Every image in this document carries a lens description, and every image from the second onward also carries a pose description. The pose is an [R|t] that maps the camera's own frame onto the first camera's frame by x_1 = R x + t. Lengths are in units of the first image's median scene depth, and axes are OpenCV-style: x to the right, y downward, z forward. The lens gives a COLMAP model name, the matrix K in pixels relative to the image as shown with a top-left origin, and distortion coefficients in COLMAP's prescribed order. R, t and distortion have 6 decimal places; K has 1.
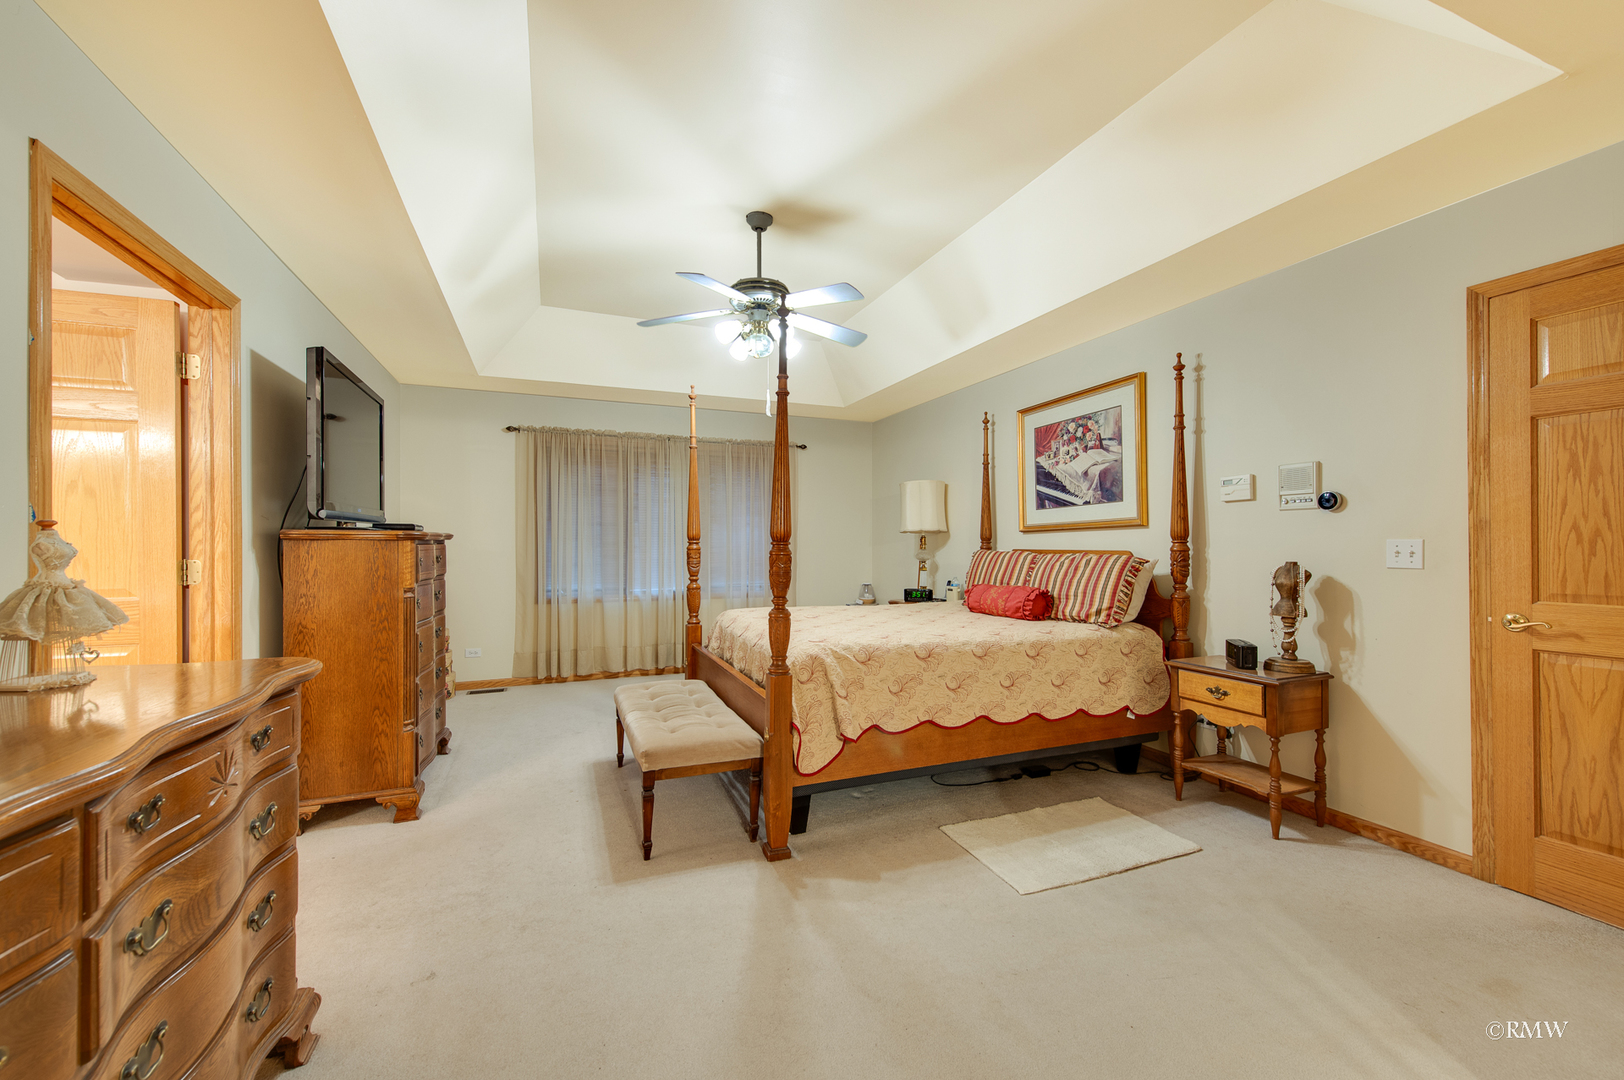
lens RADIAL K [[651.9, 0, 812.2], [0, 651.9, 539.4], [0, 0, 1]] dist [0.016476, -0.003454]
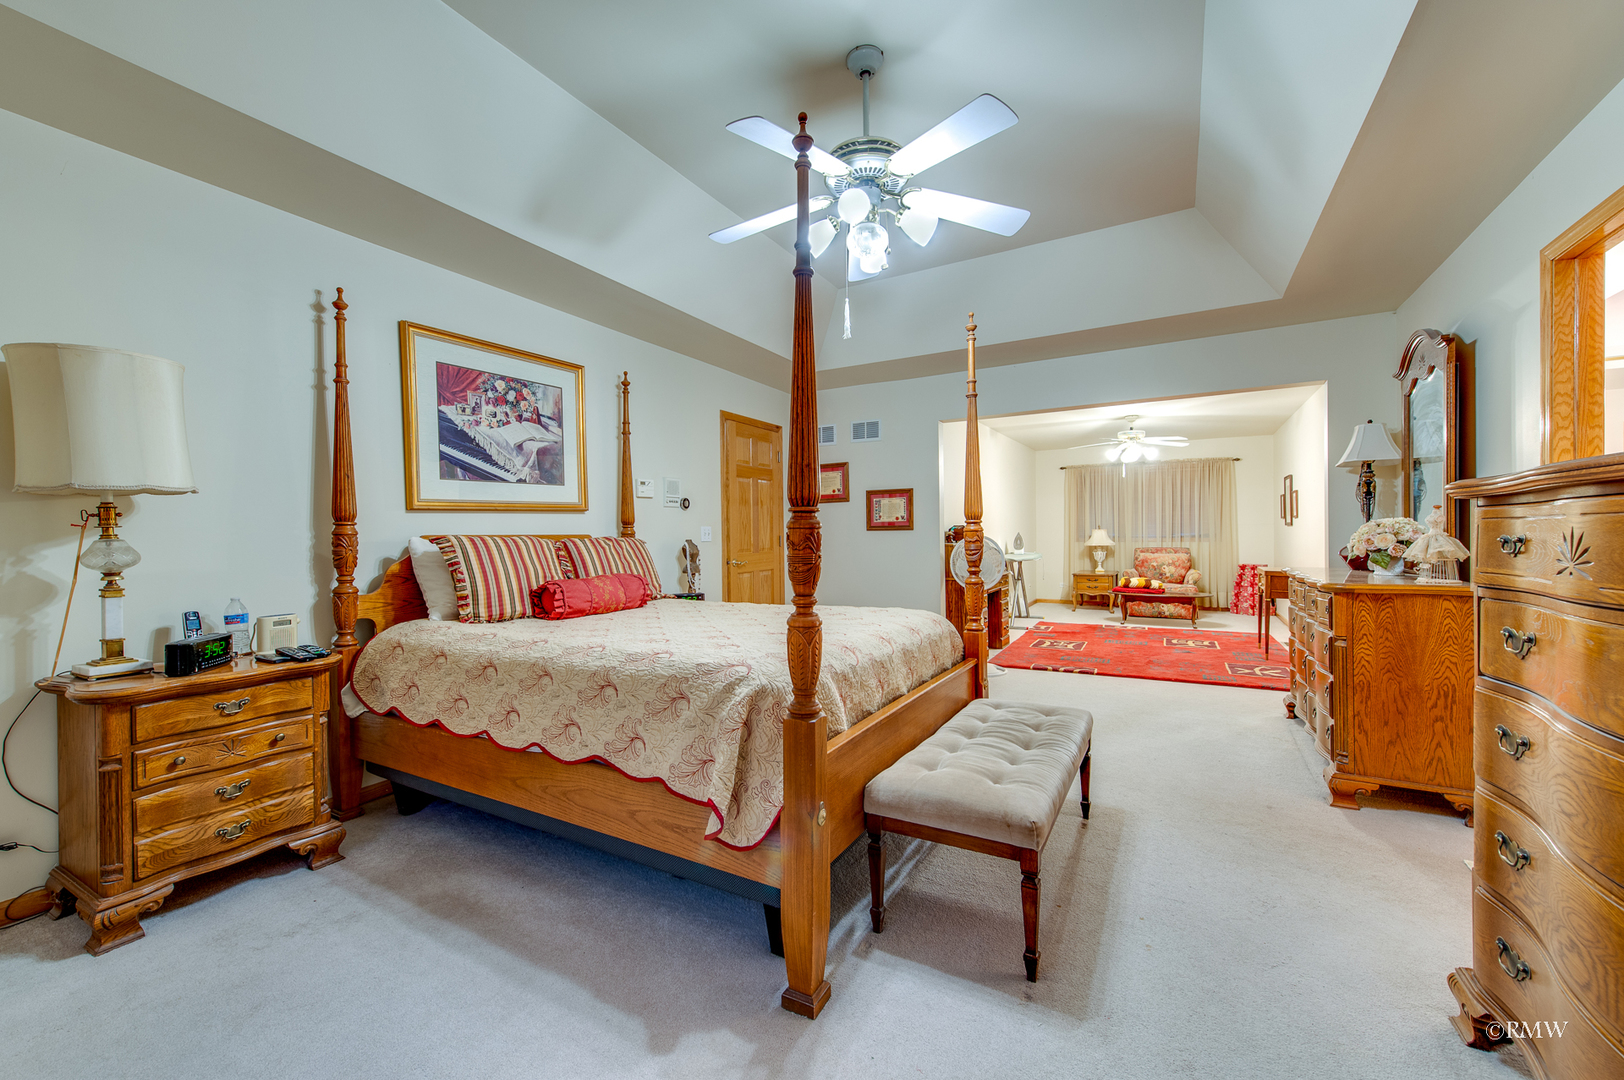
lens RADIAL K [[651.9, 0, 807.7], [0, 651.9, 544.4], [0, 0, 1]] dist [0.016476, -0.003454]
pose [[-0.620448, -0.012246, 0.784152, -0.501838], [-0.003113, 0.999909, 0.013152, 0.016481], [-0.784242, 0.005719, -0.620429, 1.232598]]
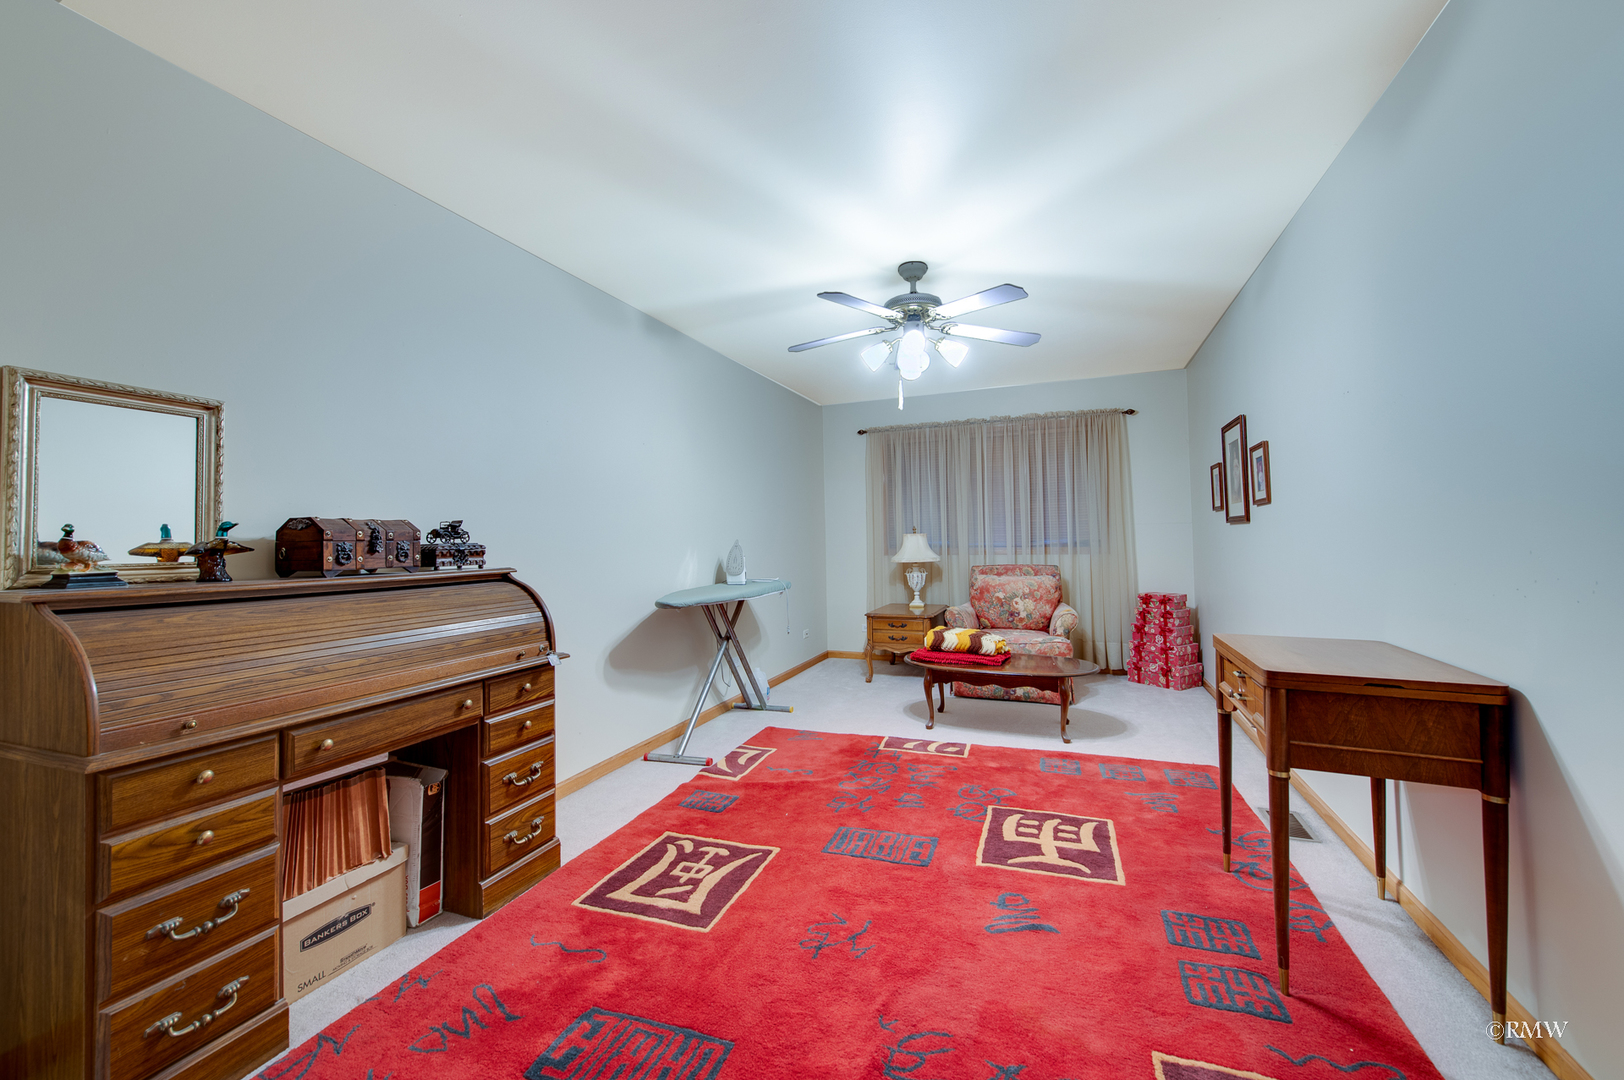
lens RADIAL K [[651.9, 0, 813.8], [0, 651.9, 527.2], [0, 0, 1]] dist [0.016476, -0.003454]
pose [[-0.731927, 0.023942, 0.680963, -0.409370], [0.004210, 0.999522, -0.030617, 0.016480], [-0.681370, -0.019543, -0.731678, 0.982072]]
